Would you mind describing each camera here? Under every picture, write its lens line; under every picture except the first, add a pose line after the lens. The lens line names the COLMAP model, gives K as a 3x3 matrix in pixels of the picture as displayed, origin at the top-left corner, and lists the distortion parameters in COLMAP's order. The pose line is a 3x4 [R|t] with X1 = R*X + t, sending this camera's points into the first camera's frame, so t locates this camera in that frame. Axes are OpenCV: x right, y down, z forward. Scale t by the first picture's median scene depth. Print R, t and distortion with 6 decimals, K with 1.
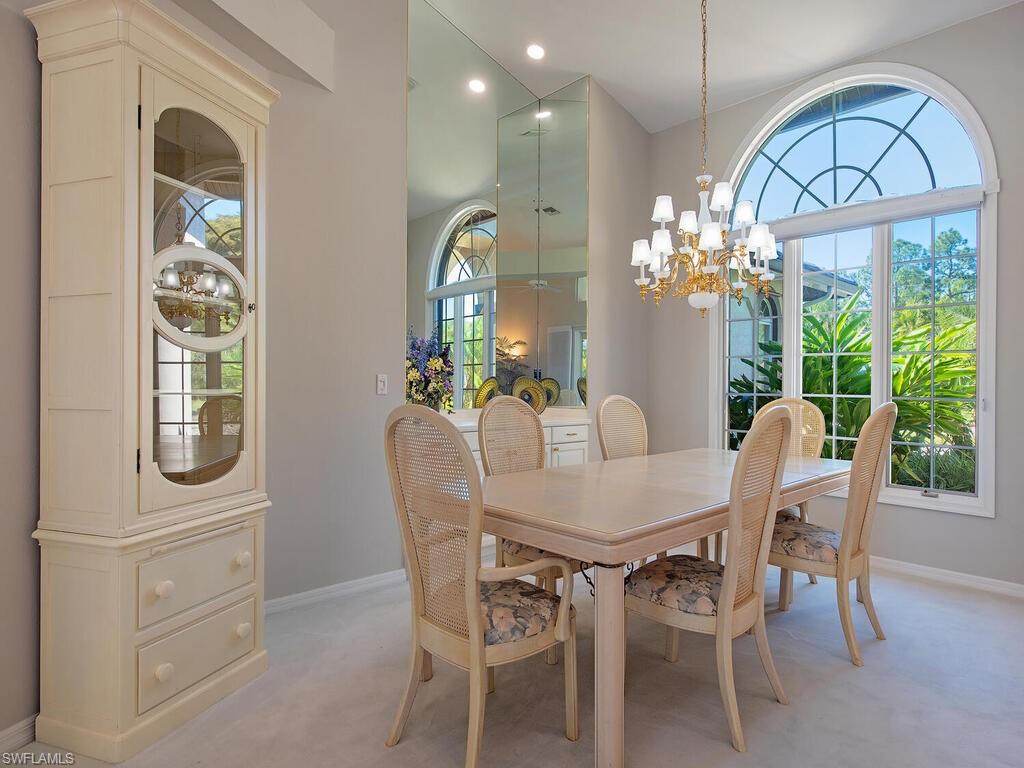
lens RADIAL K [[580.0, 0, 511.7], [0, 580.0, 383.4], [0, 0, 1]] dist [-0.000302, -0.000026]
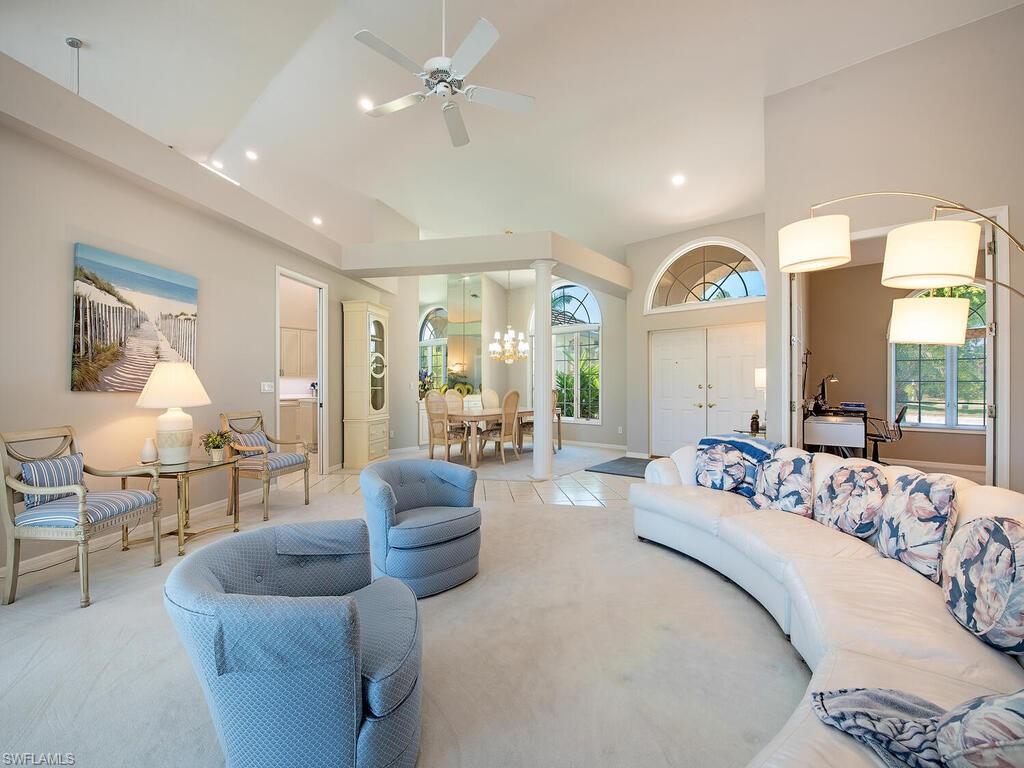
lens RADIAL K [[470.9, 0, 513.4], [0, 470.9, 385.8], [0, 0, 1]] dist [0.000579, -0.000062]
pose [[0.992306, -0.004699, 0.123724, 0.003792], [0.005340, 0.999974, -0.004847, 0.012600], [-0.123698, 0.005470, 0.992305, -1.262064]]
